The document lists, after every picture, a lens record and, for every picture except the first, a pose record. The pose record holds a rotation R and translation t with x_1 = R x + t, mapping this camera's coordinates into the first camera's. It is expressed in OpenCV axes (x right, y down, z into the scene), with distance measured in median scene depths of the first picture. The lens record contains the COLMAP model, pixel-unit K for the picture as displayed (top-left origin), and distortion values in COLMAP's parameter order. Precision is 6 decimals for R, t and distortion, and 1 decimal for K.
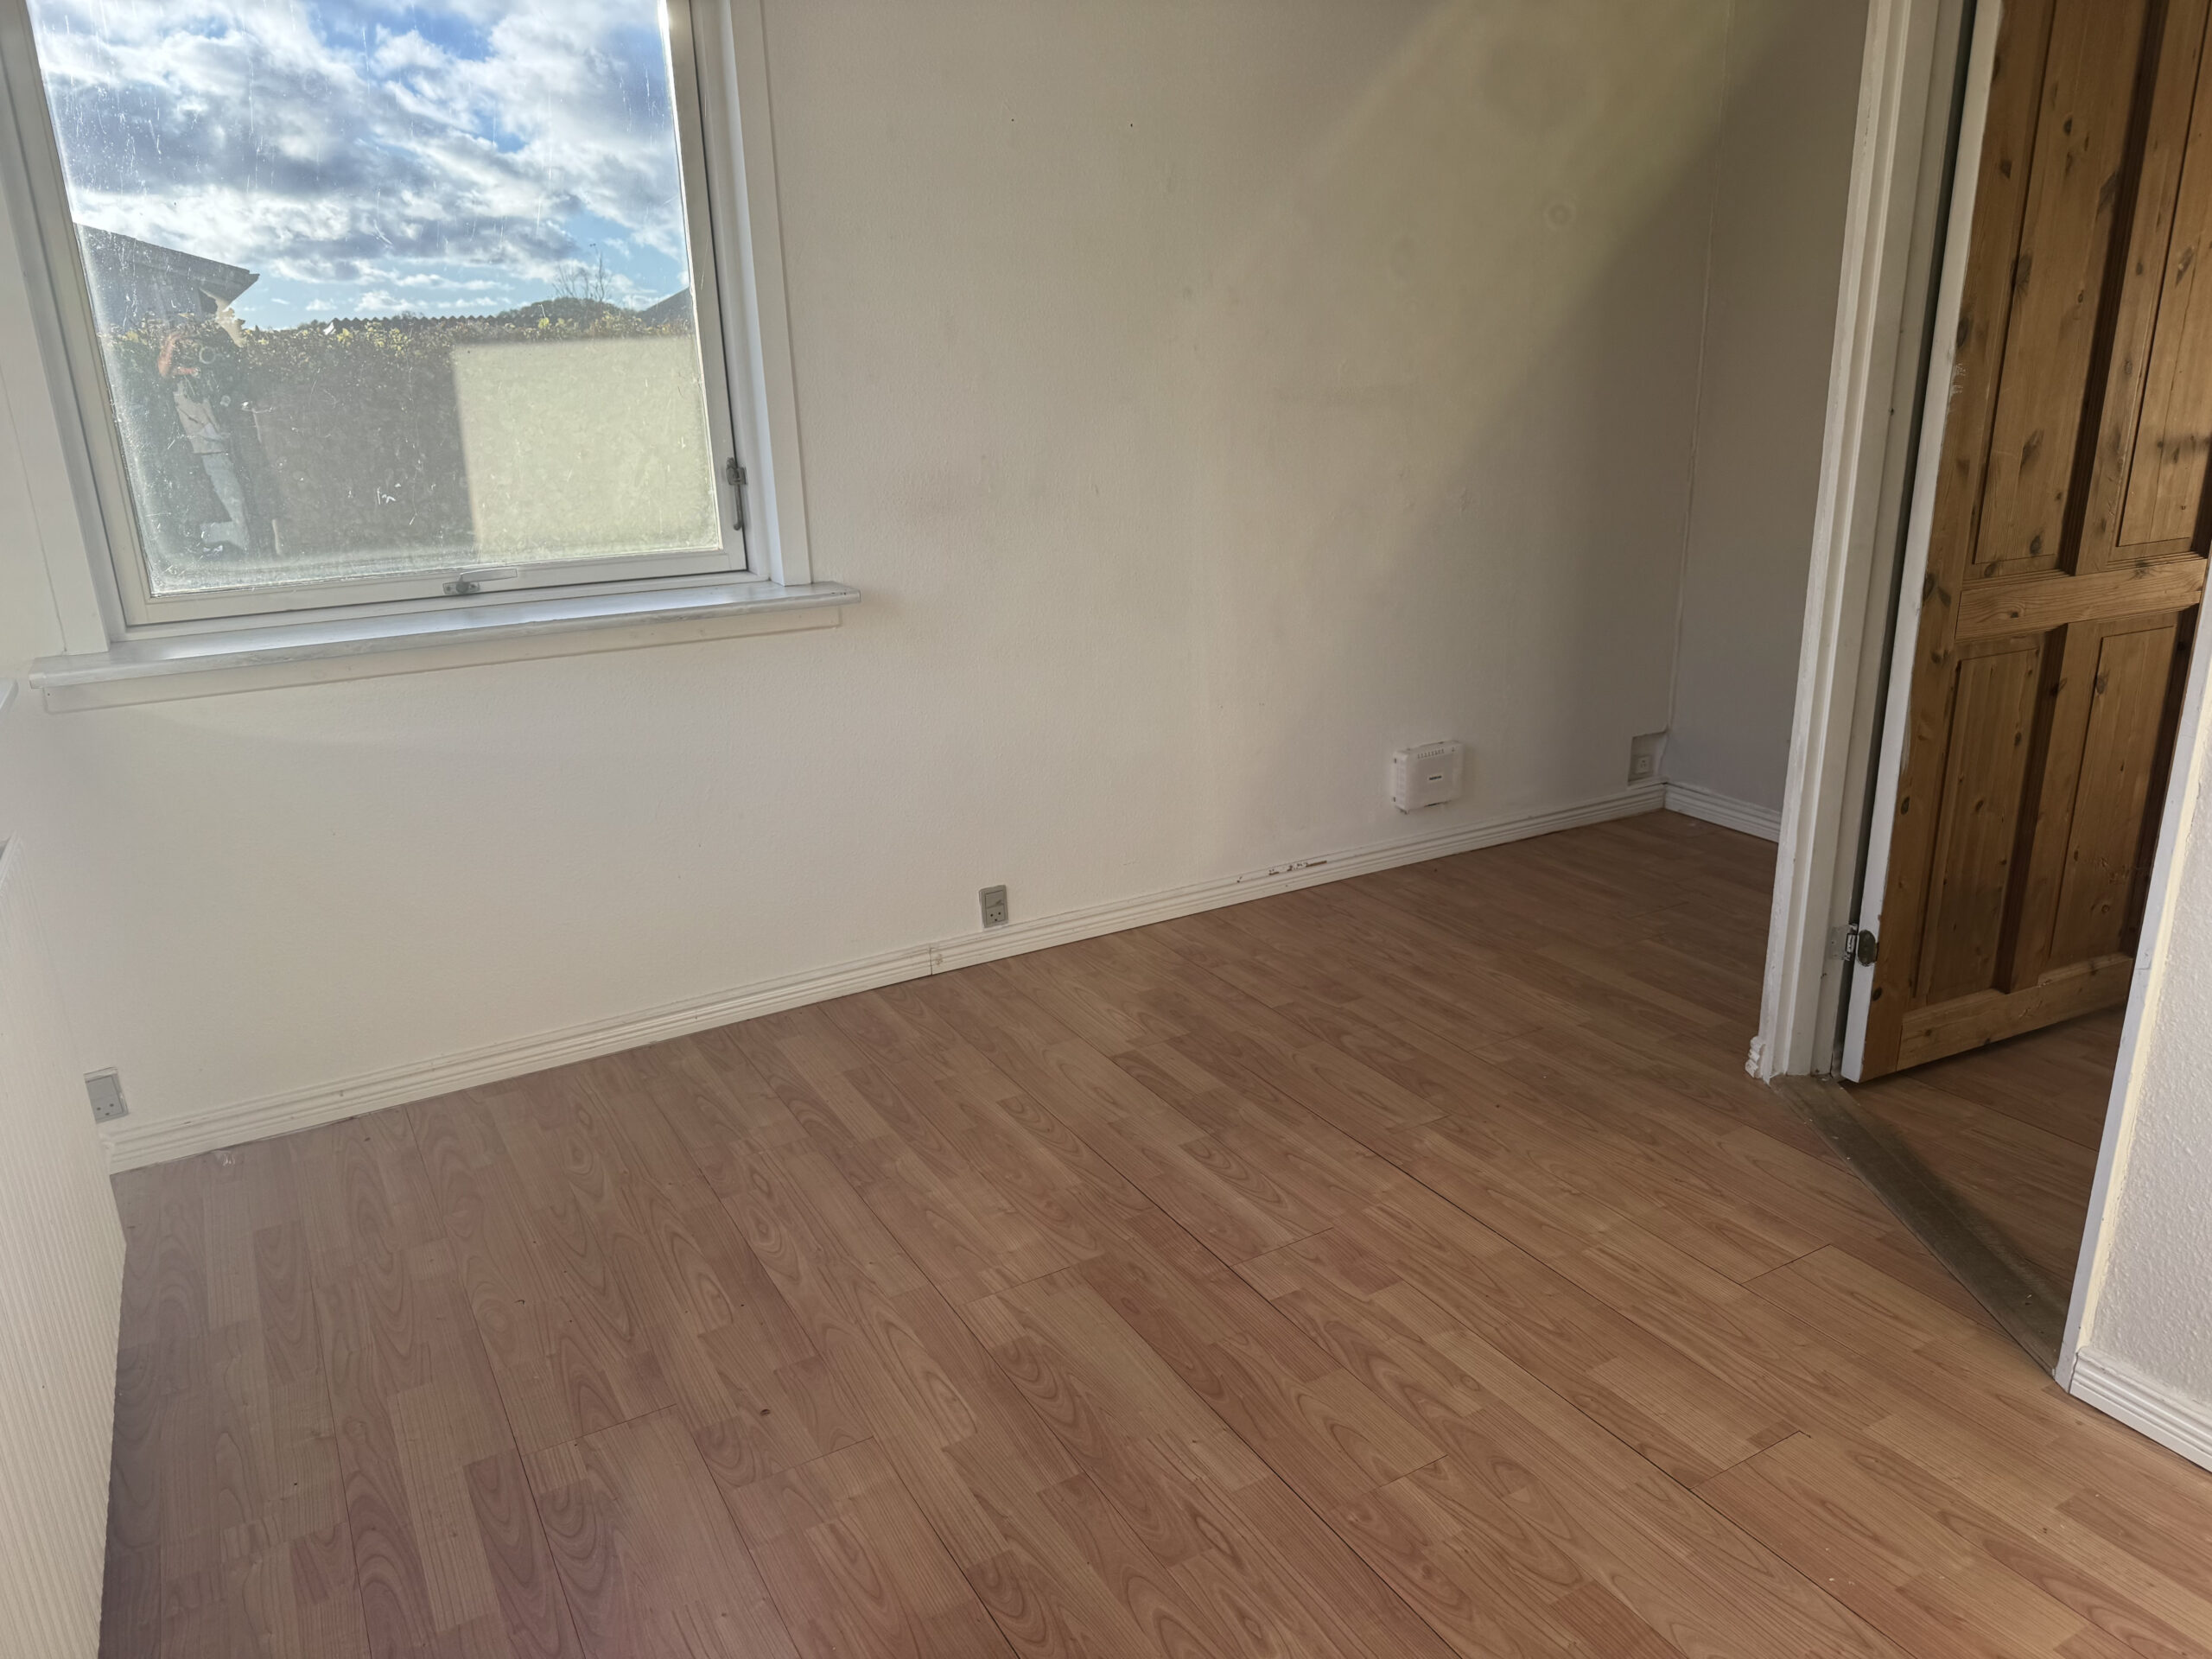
lens RADIAL K [[1551.6, 0, 1114.1], [0, 1551.6, 838.9], [0, 0, 1]] dist [0.136812, -0.212377]
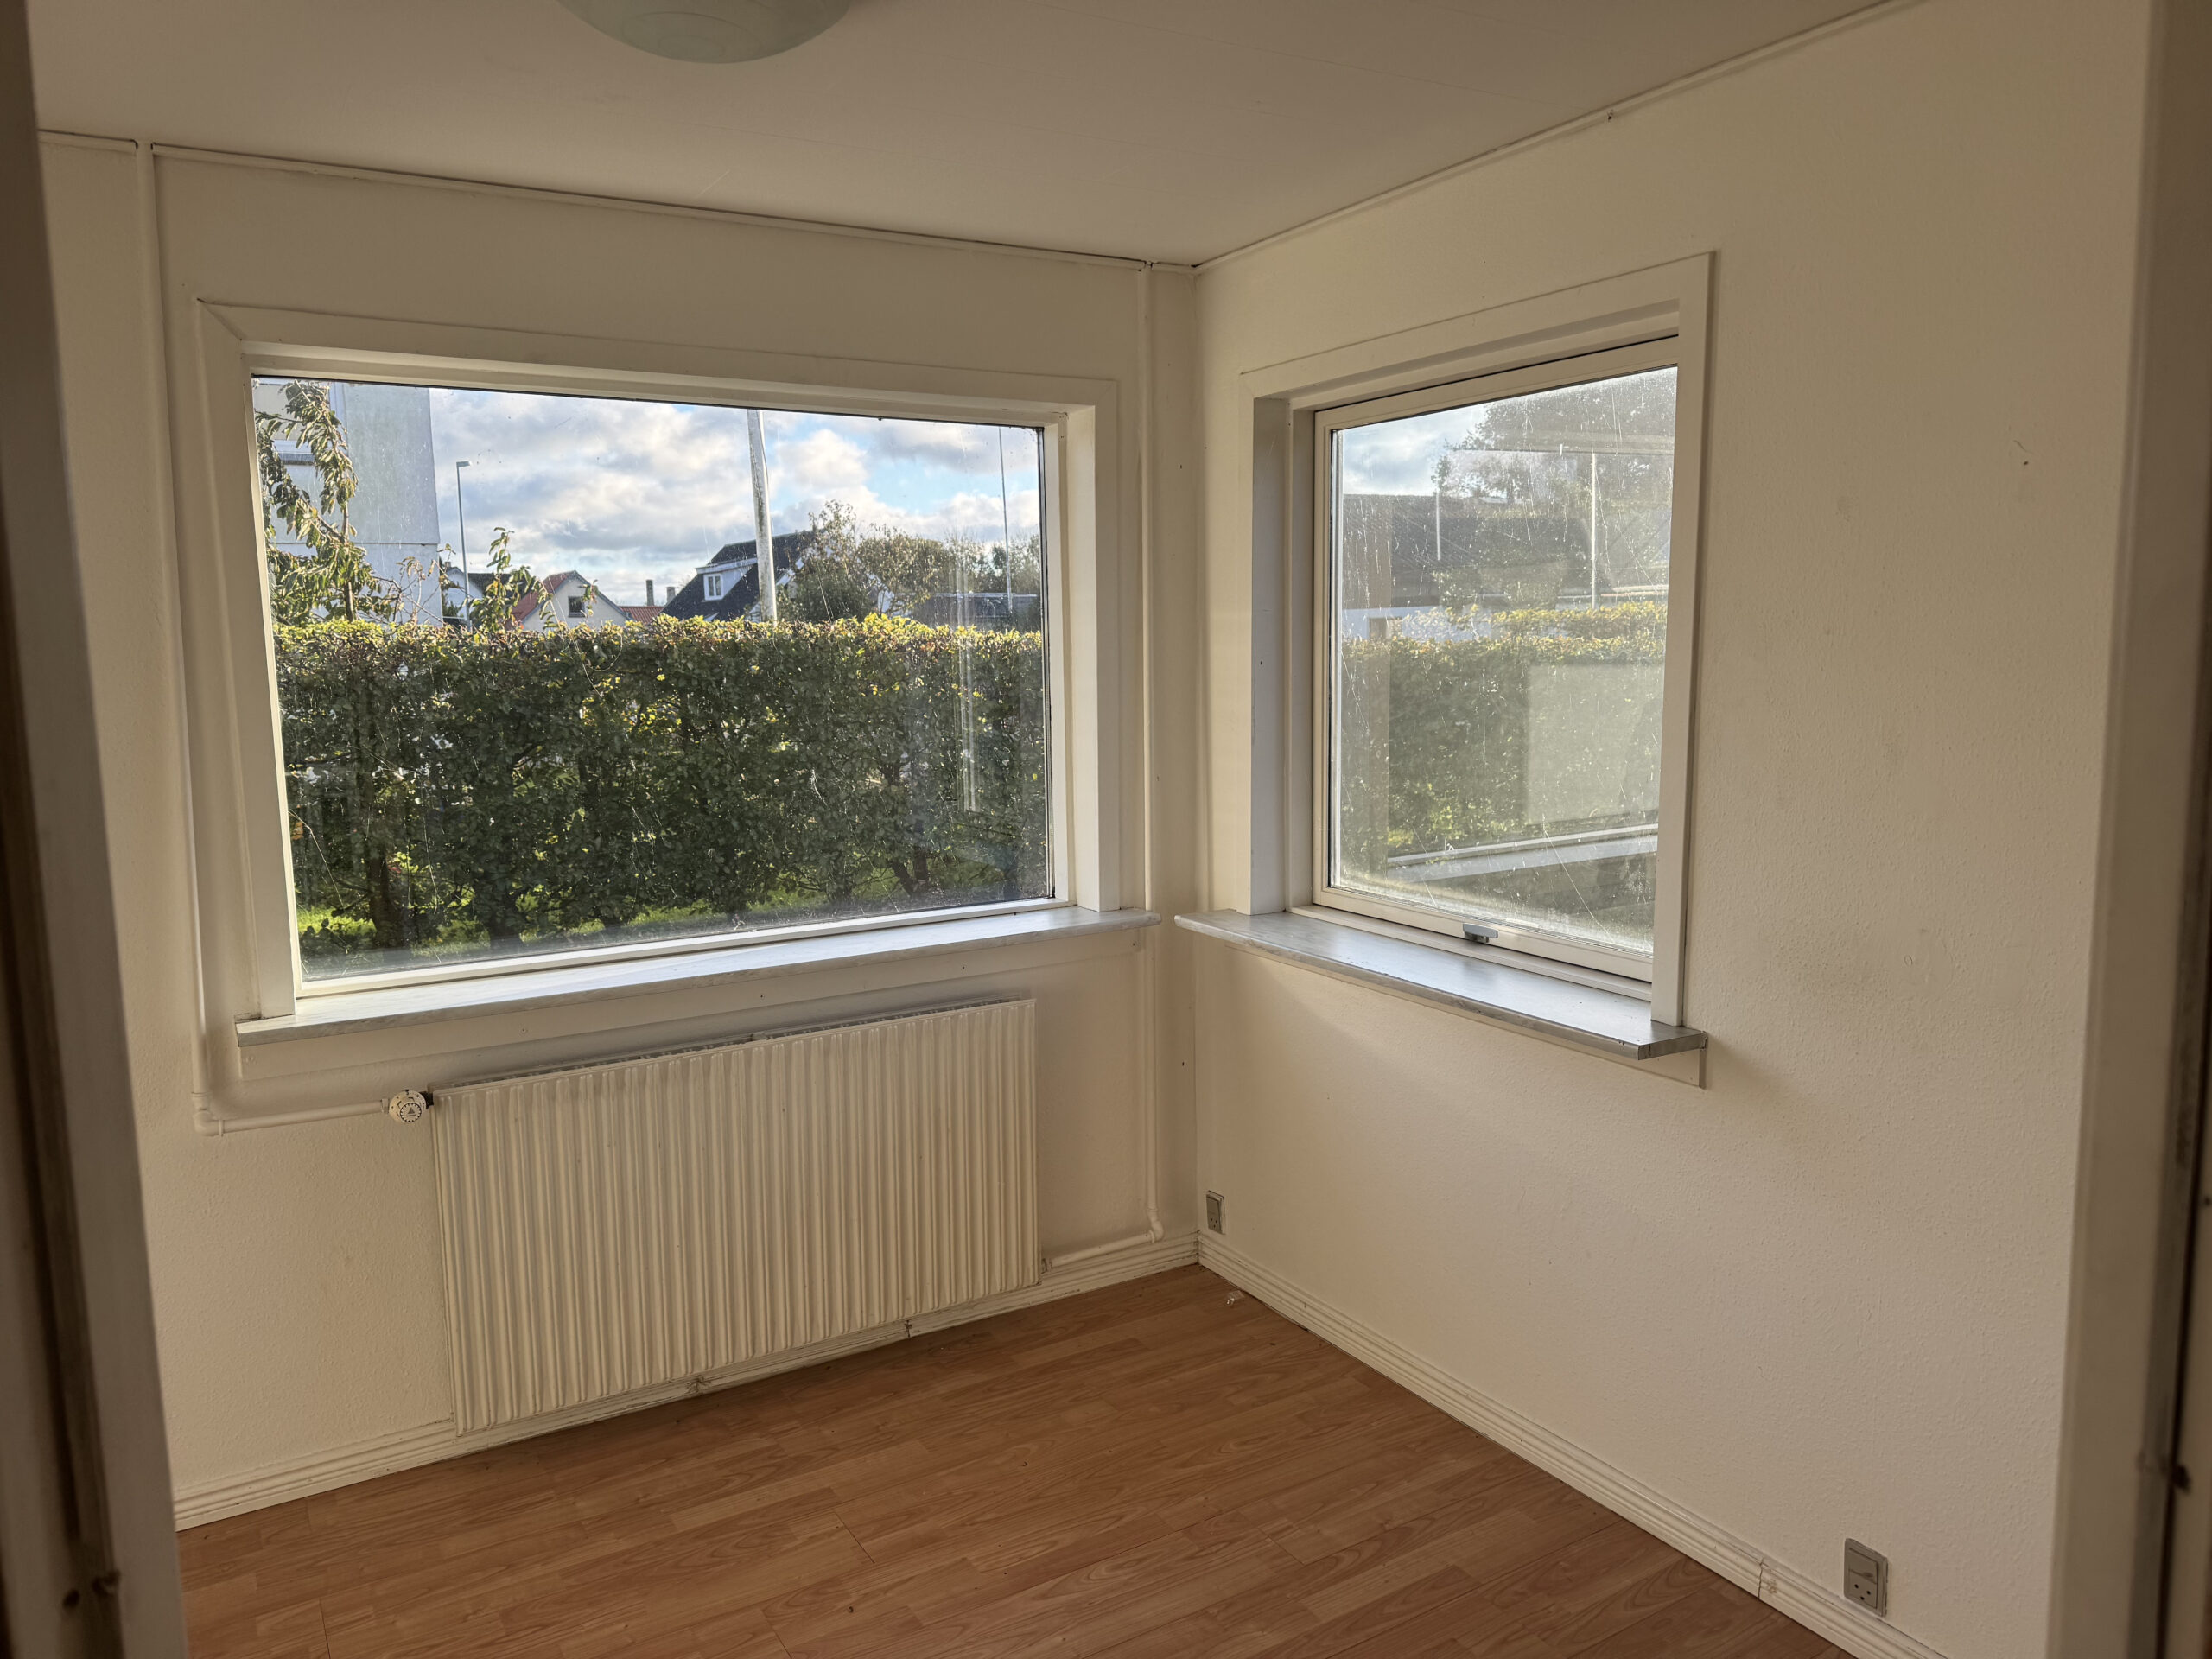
lens RADIAL K [[1559.4, 0, 1135.0], [0, 1559.4, 828.9], [0, 0, 1]] dist [0.095306, -0.161902]
pose [[0.039617, 0.163581, -0.985734, 0.631796], [-0.303130, 0.941985, 0.144138, -0.314658], [0.952125, 0.293096, 0.086905, 0.666944]]
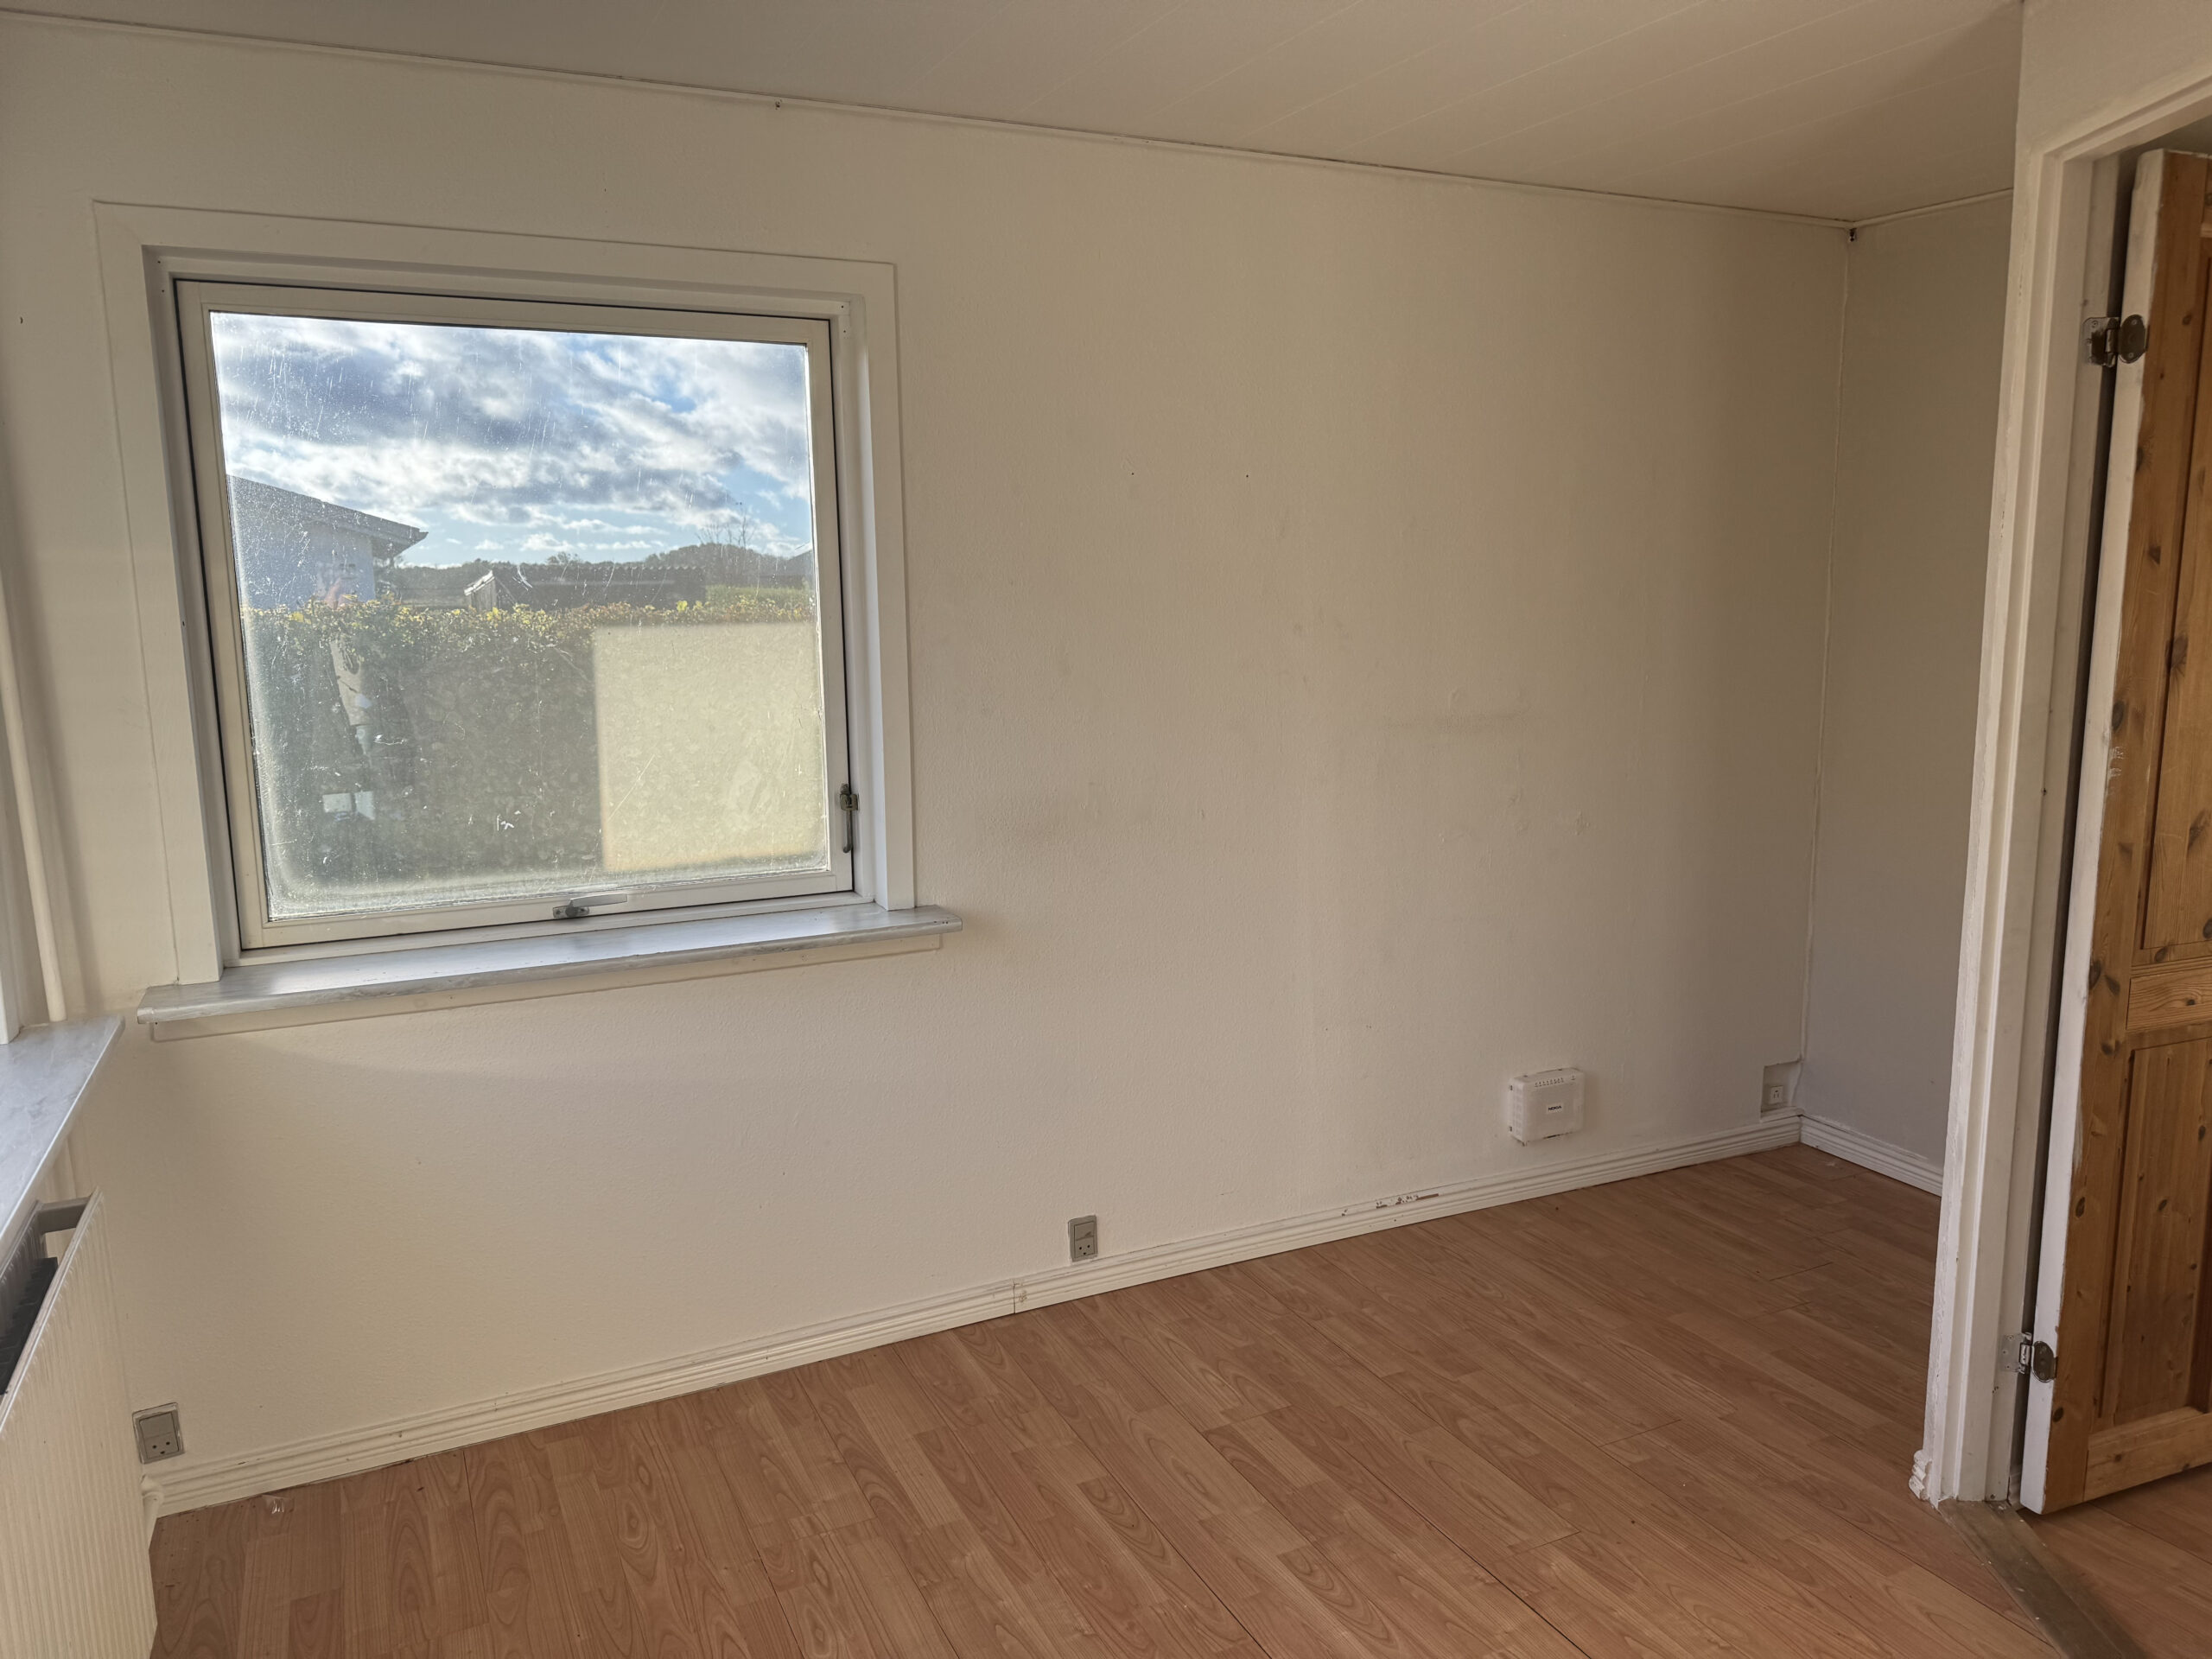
lens RADIAL K [[1570.4, 0, 1106.0], [0, 1570.4, 829.5], [0, 0, 1]] dist [0.023790, -0.016295]
pose [[0.997124, 0.030284, -0.069477, -0.005987], [-0.040580, 0.987556, -0.151939, -0.071824], [0.064012, 0.154321, 0.985945, 0.025764]]
